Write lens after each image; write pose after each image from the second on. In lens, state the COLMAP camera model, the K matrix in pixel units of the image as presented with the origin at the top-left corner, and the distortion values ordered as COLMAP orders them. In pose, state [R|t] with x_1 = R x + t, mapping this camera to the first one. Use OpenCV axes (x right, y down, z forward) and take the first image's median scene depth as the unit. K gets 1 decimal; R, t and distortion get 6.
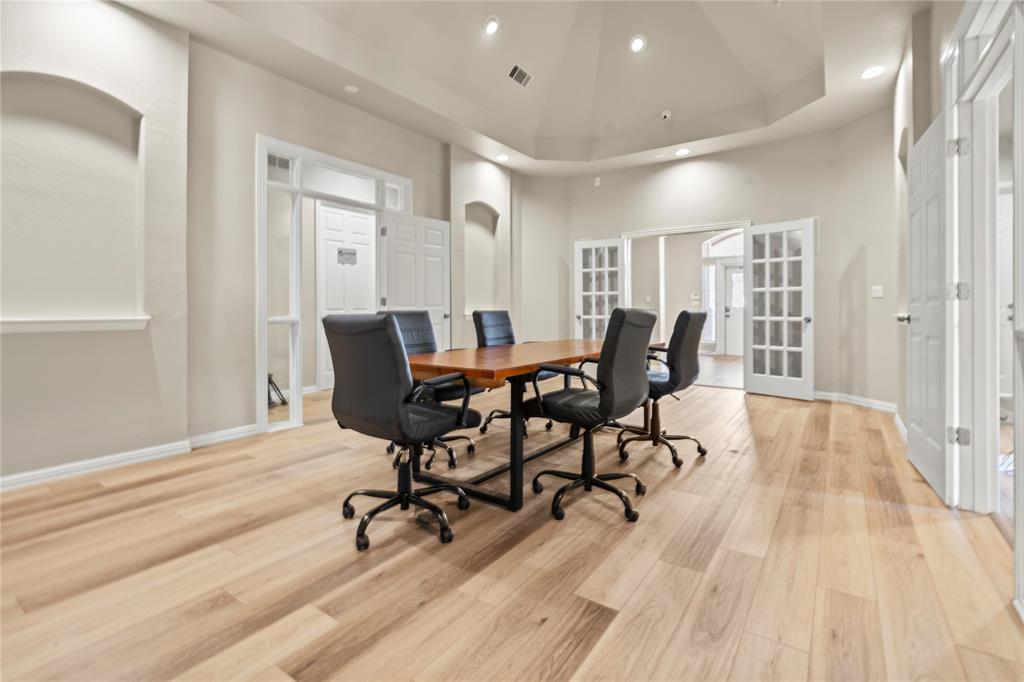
lens RADIAL K [[469.1, 0, 509.7], [0, 469.1, 309.6], [0, 0, 1]] dist [-0.004911, 0.002572]
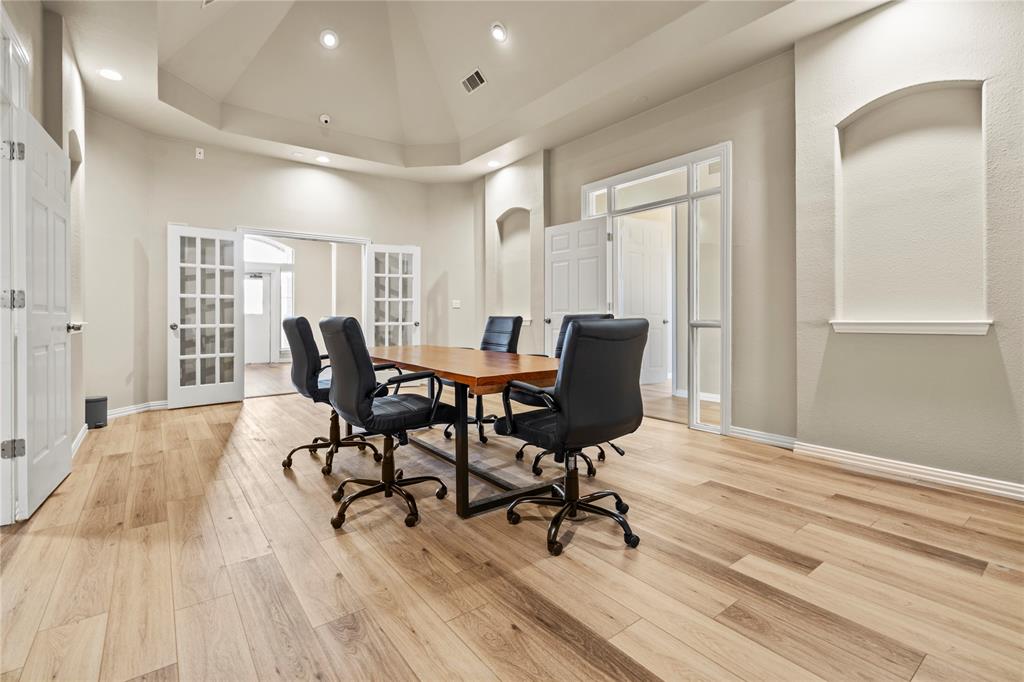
lens RADIAL K [[469.1, 0, 500.0], [0, 469.1, 318.2], [0, 0, 1]] dist [-0.004911, 0.002572]
pose [[0.312843, -0.003634, 0.949798, -0.544021], [0.000429, 0.999993, 0.003685, 0.000716], [-0.949805, -0.000746, 0.312843, 0.373802]]
